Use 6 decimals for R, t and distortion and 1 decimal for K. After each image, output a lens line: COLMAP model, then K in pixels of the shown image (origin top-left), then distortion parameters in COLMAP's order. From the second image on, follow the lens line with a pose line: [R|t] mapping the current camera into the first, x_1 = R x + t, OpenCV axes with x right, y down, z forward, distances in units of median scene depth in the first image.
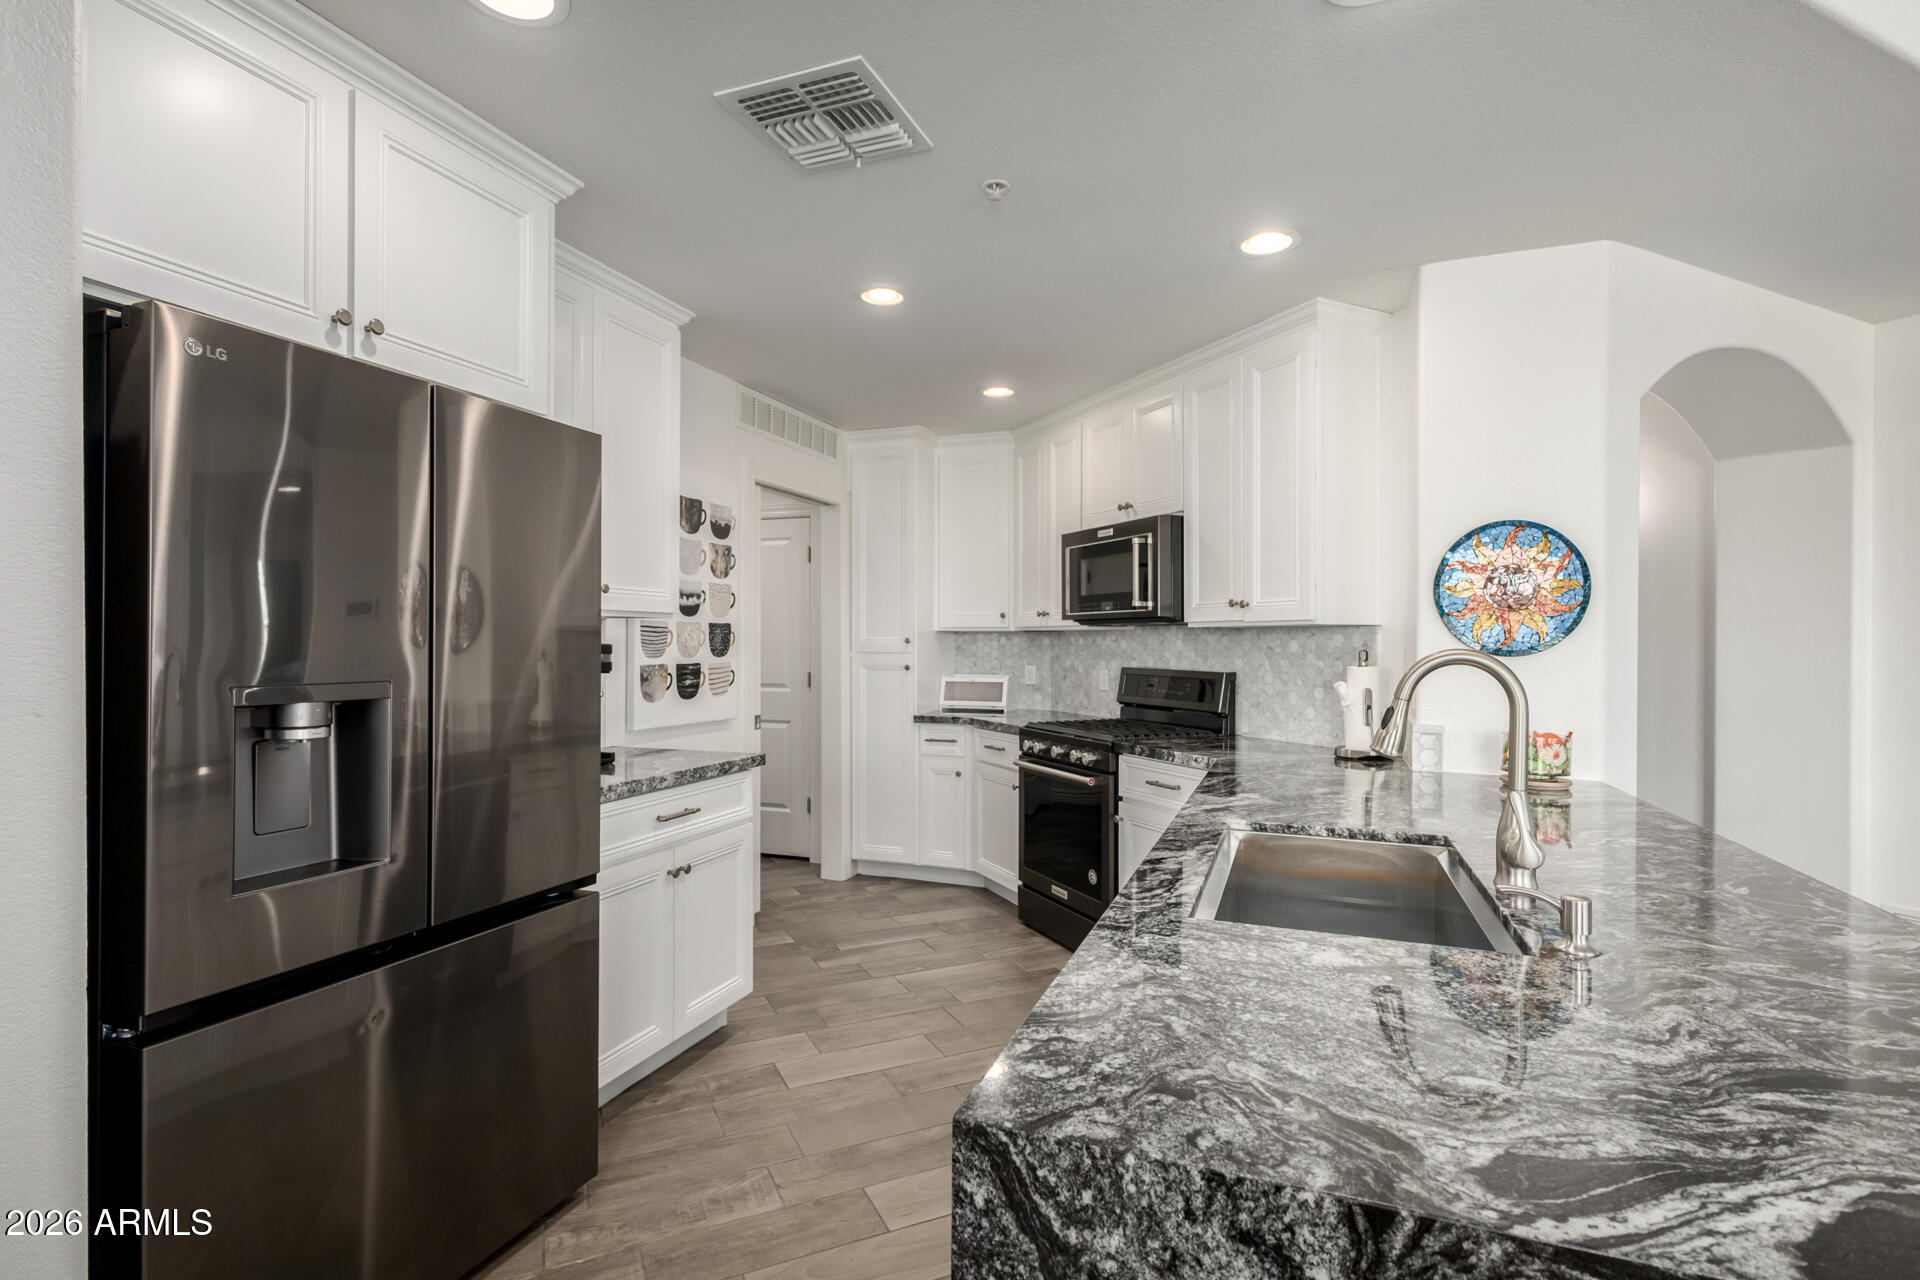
lens RADIAL K [[922.0, 0, 970.5], [0, 922.0, 638.9], [0, 0, 1]] dist [0.001935, 0.000252]
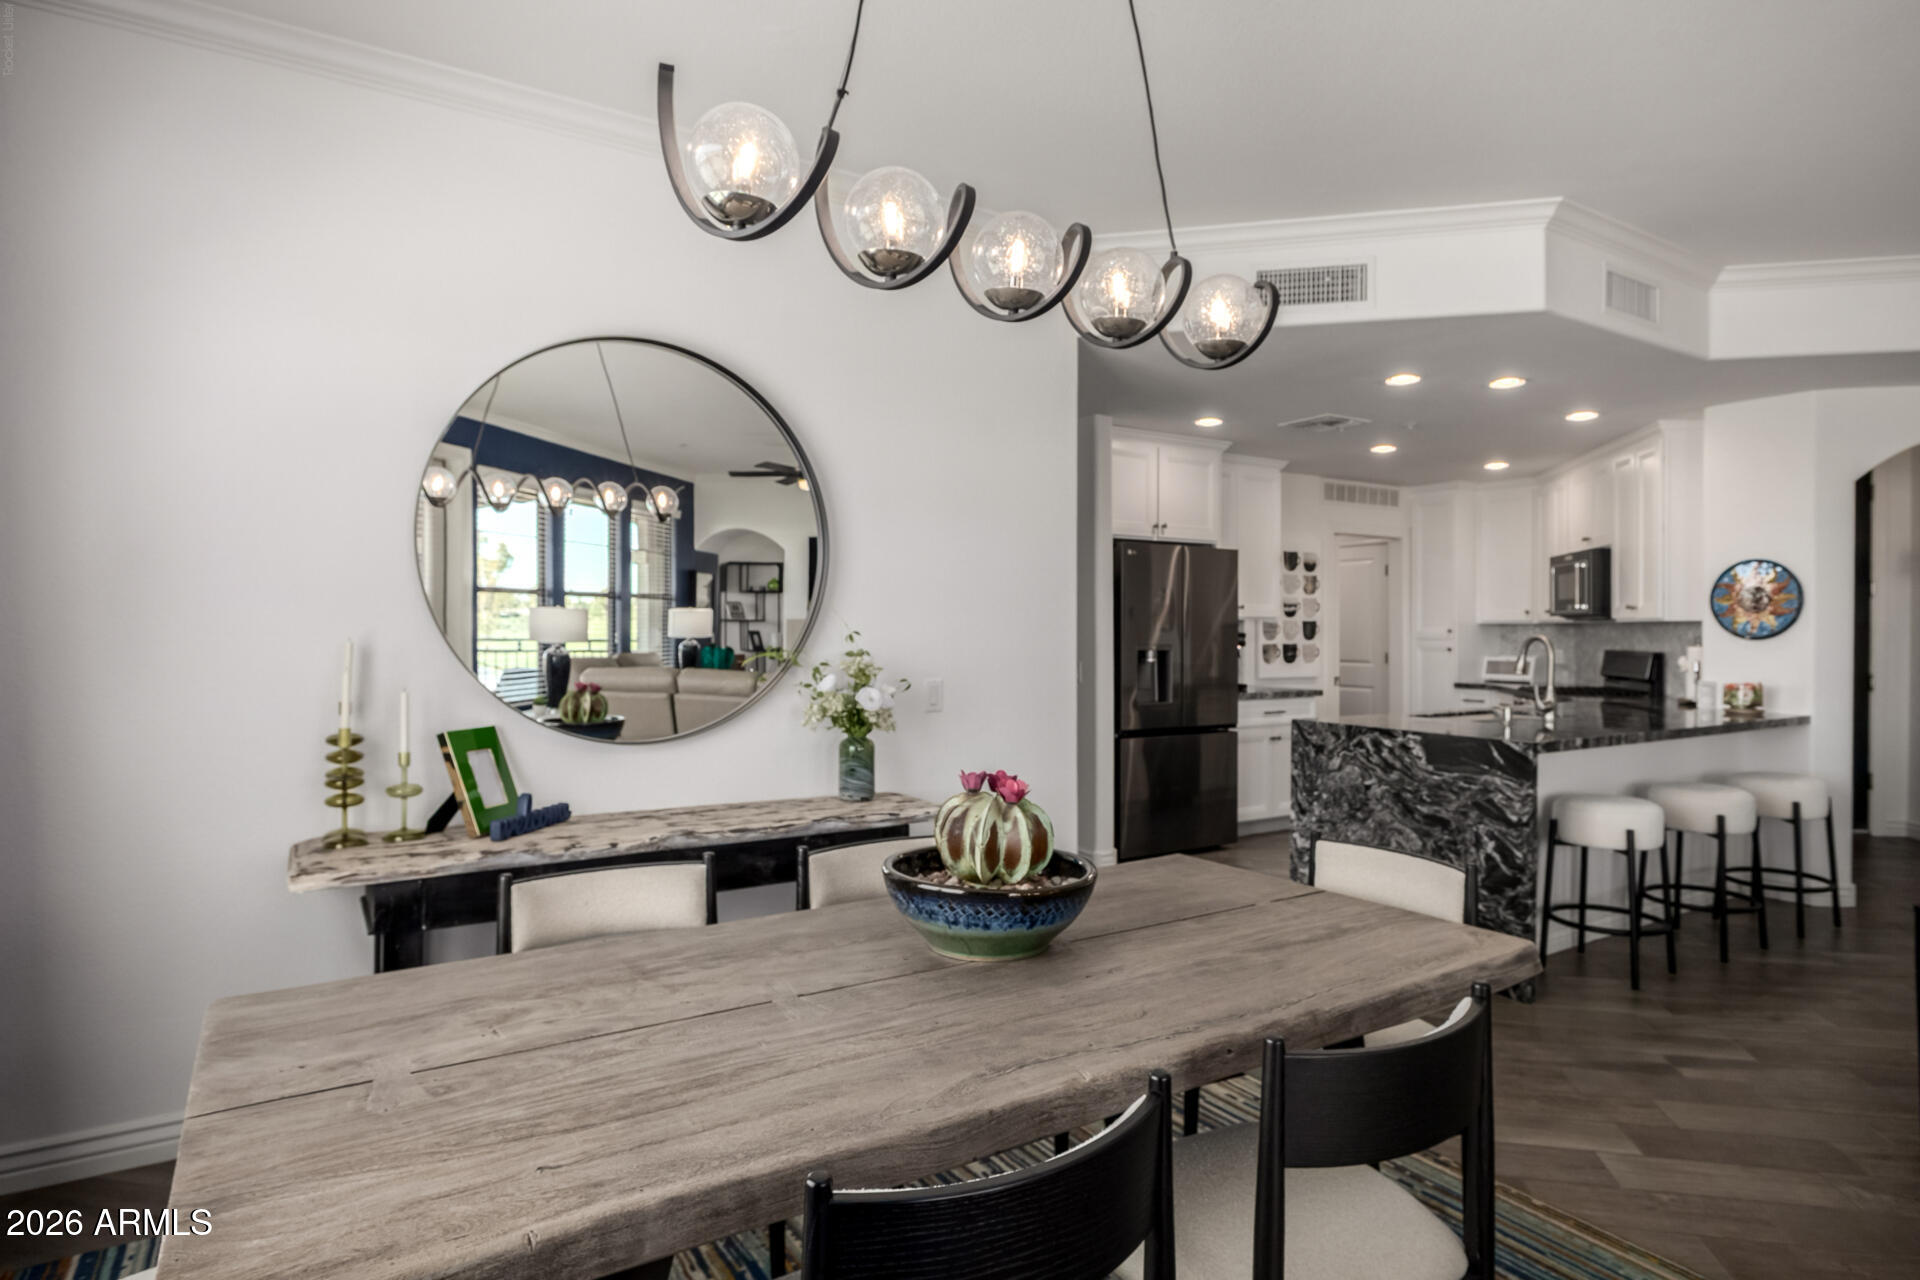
lens RADIAL K [[1054.3, 0, 966.3], [0, 1054.3, 627.9], [0, 0, 1]] dist [-0.002197, 0.000096]
pose [[0.792963, -0.003216, -0.609261, 0.432309], [0.003216, 0.999994, -0.001094, -0.004004], [0.609261, -0.001092, 0.792969, -0.982392]]
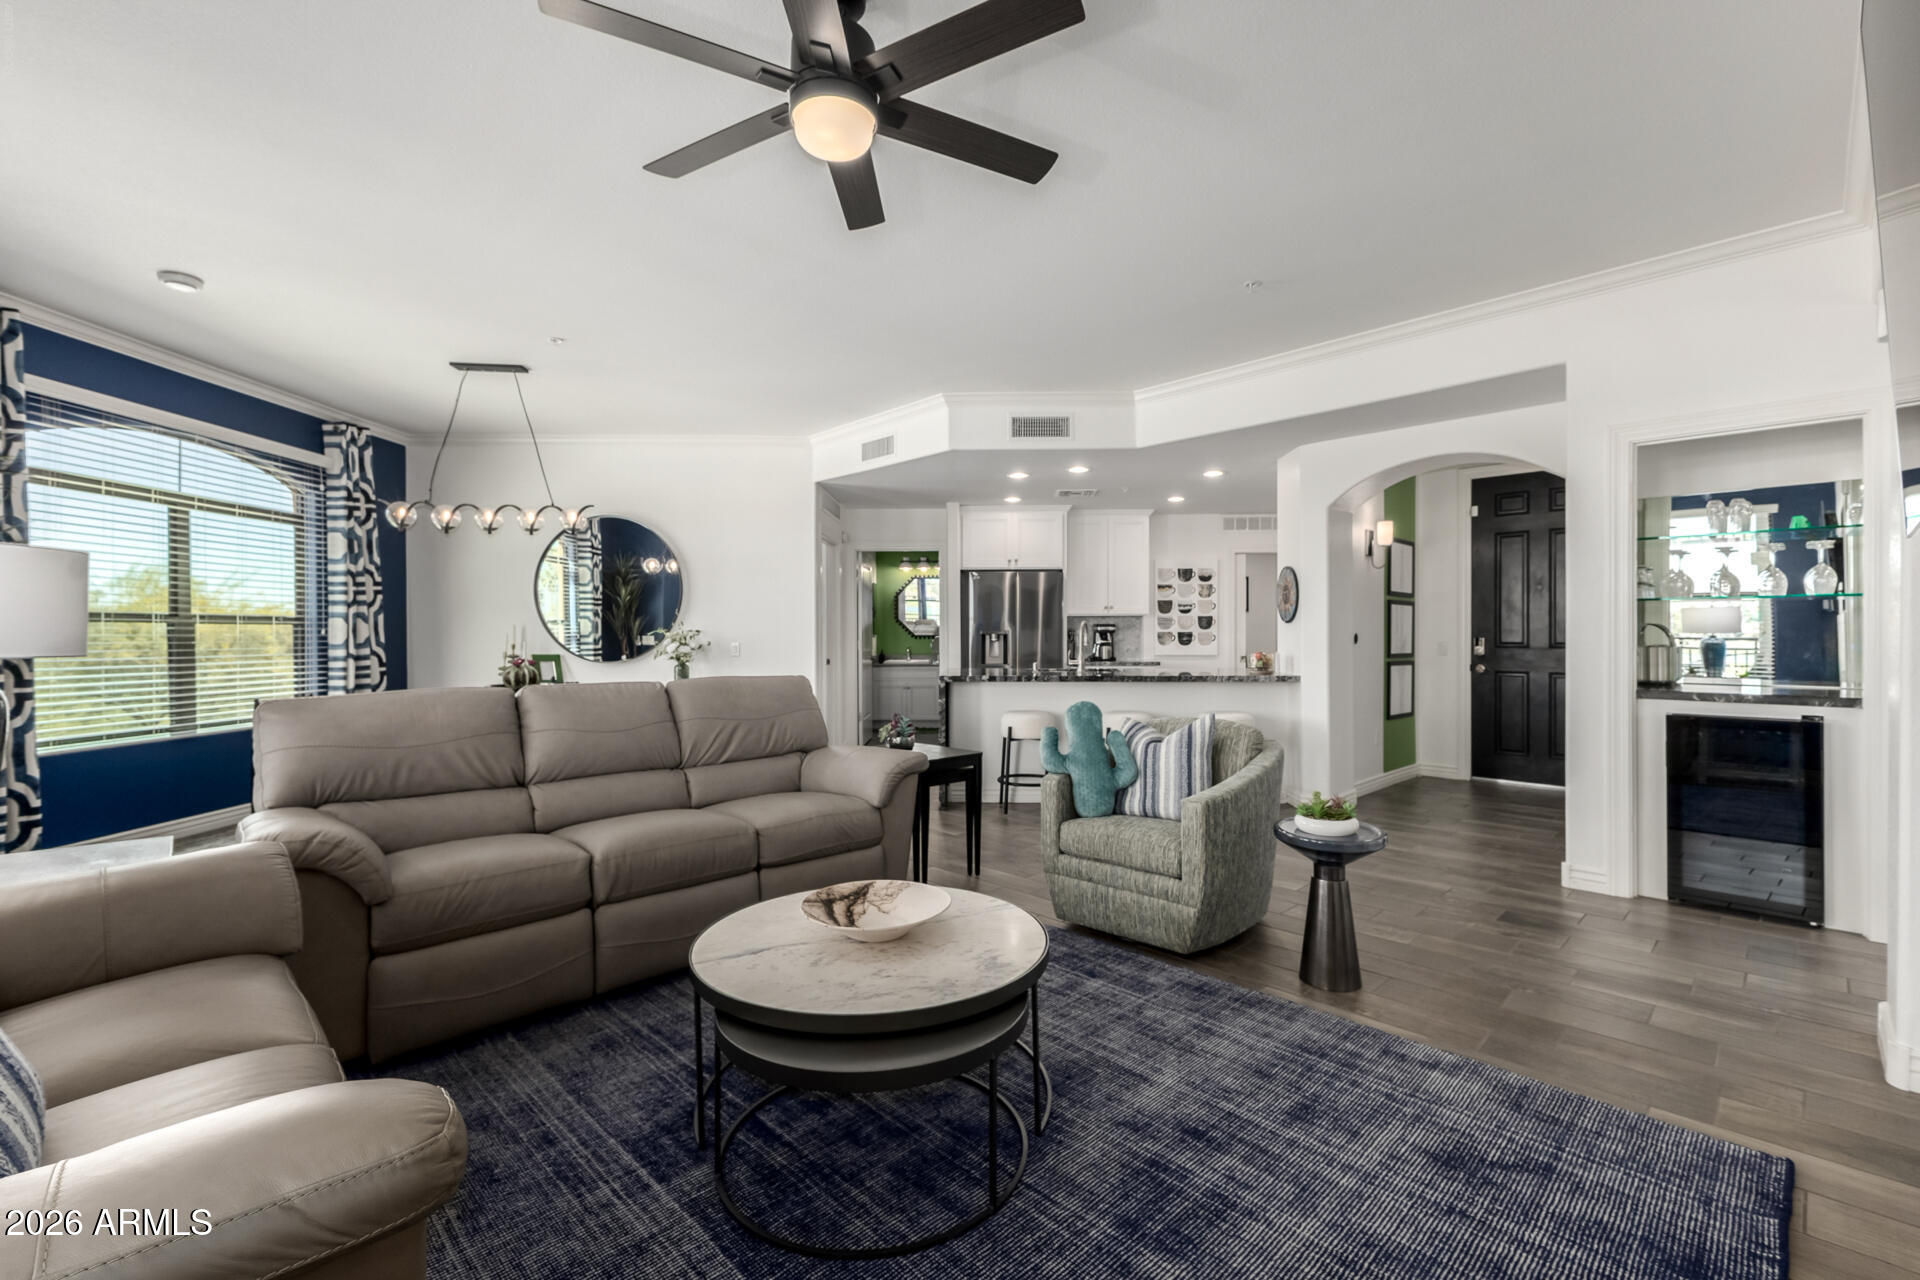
lens RADIAL K [[828.8, 0, 963.4], [0, 828.8, 637.3], [0, 0, 1]] dist [0.011324, -0.003675]
pose [[0.332117, -0.000485, -0.943238, 1.654048], [0.005854, 0.999982, 0.001547, 0.033726], [0.943220, -0.006035, 0.332114, -0.360917]]
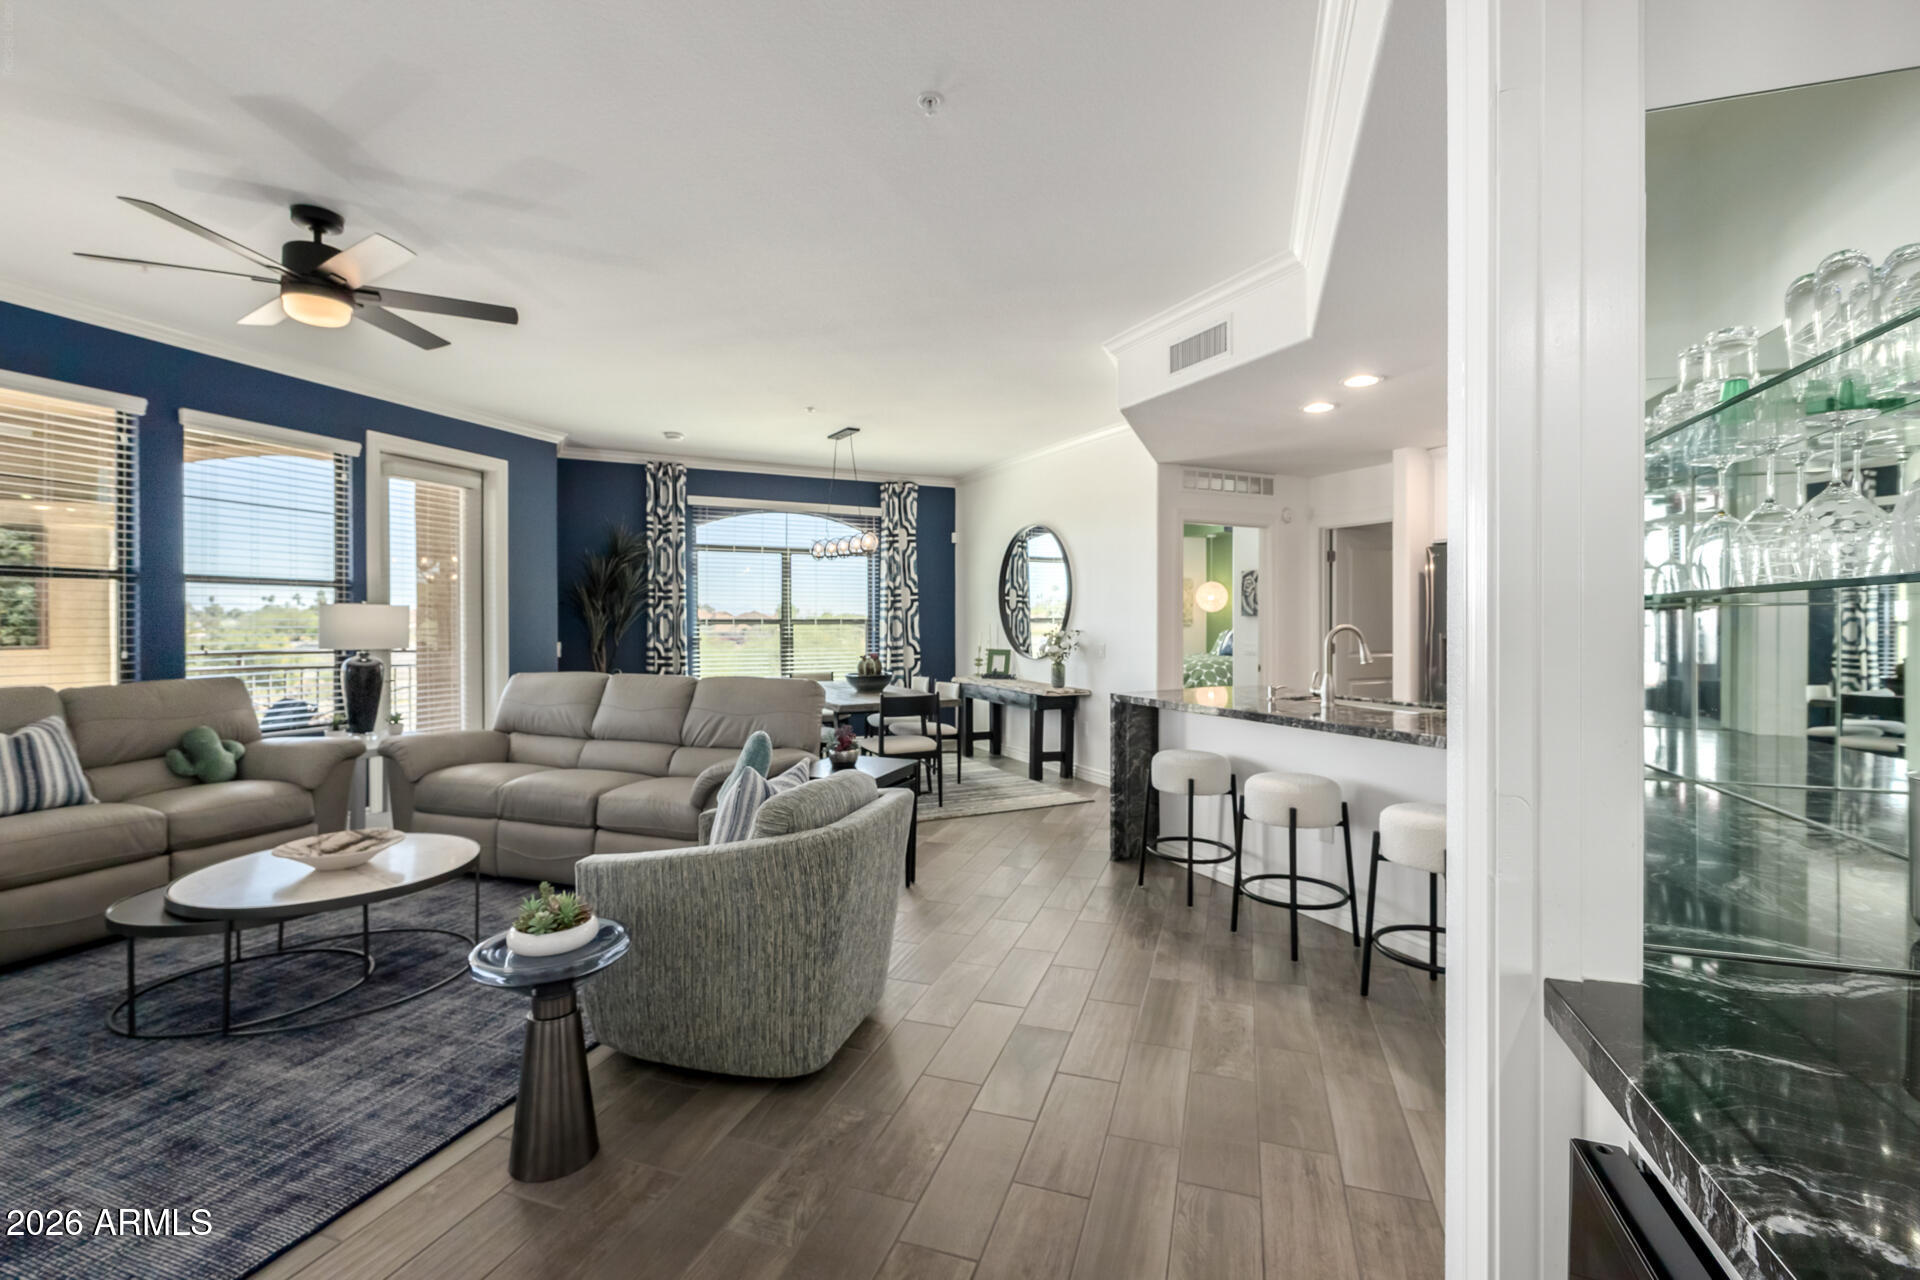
lens RADIAL K [[833.9, 0, 962.2], [0, 833.9, 624.2], [0, 0, 1]] dist [-0.000054, -0.000145]
pose [[-0.692735, -0.001311, -0.721191, 1.257382], [-0.001468, 0.999999, -0.000407, 0.005560], [0.721191, 0.000777, -0.692736, 0.763616]]
